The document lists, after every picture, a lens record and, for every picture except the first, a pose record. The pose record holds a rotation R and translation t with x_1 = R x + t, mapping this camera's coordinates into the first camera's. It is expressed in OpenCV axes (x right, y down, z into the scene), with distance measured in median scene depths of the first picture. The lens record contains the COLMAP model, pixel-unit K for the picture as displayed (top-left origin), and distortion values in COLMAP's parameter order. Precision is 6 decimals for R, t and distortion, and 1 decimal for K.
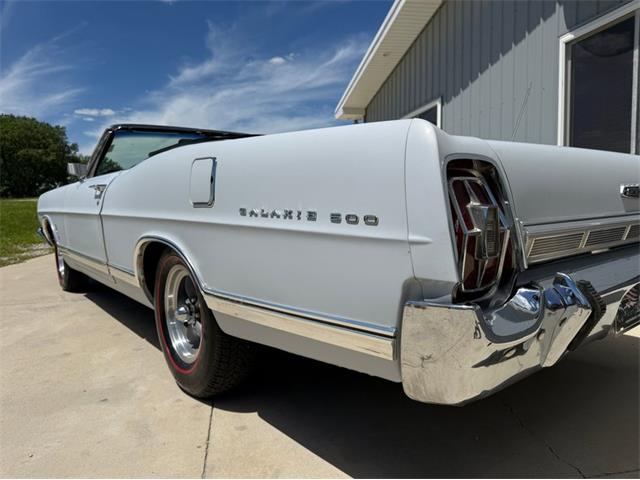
lens RADIAL K [[448.3, 0, 329.9], [0, 448.3, 238.5], [0, 0, 1]] dist [0.079319, -0.074799]
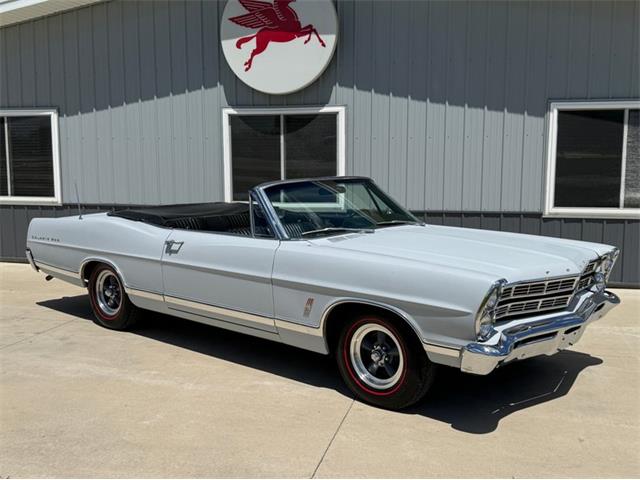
lens RADIAL K [[693.0, 0, 330.7], [0, 693.0, 238.3], [0, 0, 1]] dist [0.189062, -0.406315]
pose [[0.420902, -0.056466, 0.905347, -3.520596], [0.064162, 0.997414, 0.032378, -0.182636], [-0.904834, 0.044461, 0.423437, -0.619372]]
